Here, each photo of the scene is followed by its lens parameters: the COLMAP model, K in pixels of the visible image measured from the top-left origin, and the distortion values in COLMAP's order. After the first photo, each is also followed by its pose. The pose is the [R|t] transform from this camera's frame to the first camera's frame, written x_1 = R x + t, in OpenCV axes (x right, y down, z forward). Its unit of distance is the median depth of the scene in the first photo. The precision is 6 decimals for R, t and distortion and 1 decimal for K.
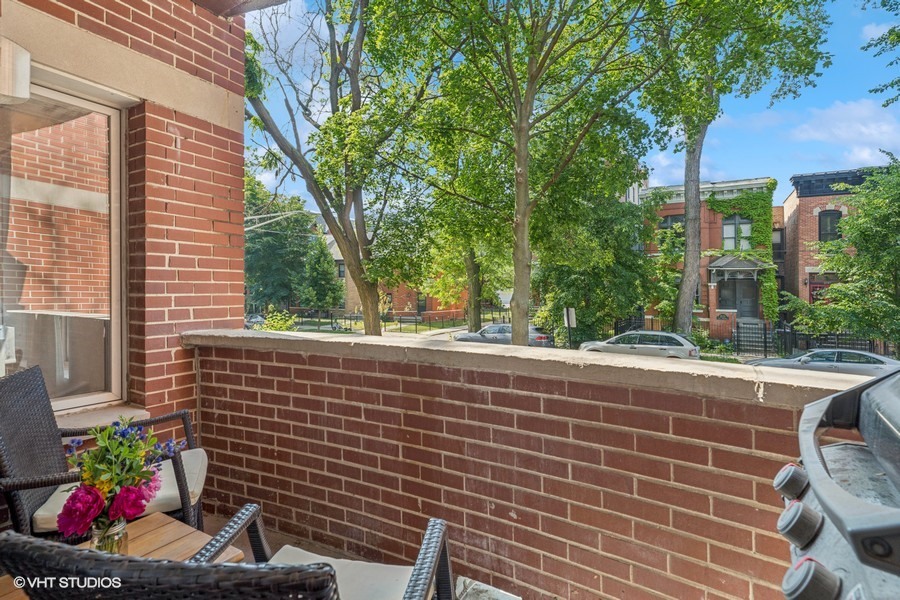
lens RADIAL K [[427.8, 0, 453.5], [0, 427.8, 293.7], [0, 0, 1]] dist [-0.003217, -0.000190]
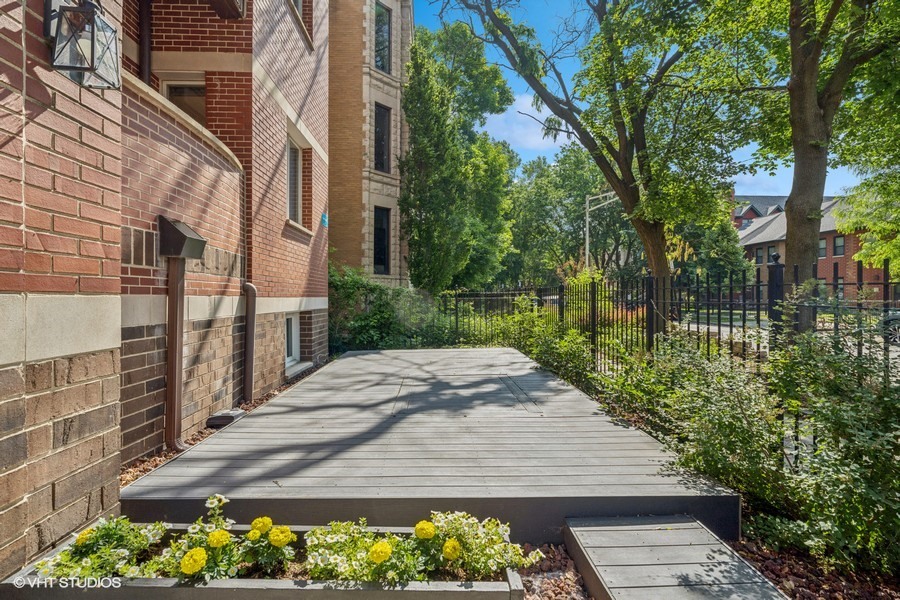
lens RADIAL K [[417.3, 0, 449.9], [0, 417.3, 299.4], [0, 0, 1]] dist [-0.003003, -0.000638]
pose [[0.532352, 0.003820, -0.846515, 1.807451], [-0.008470, 0.999964, -0.000814, 0.741972], [0.846481, 0.007603, 0.532365, 0.854812]]
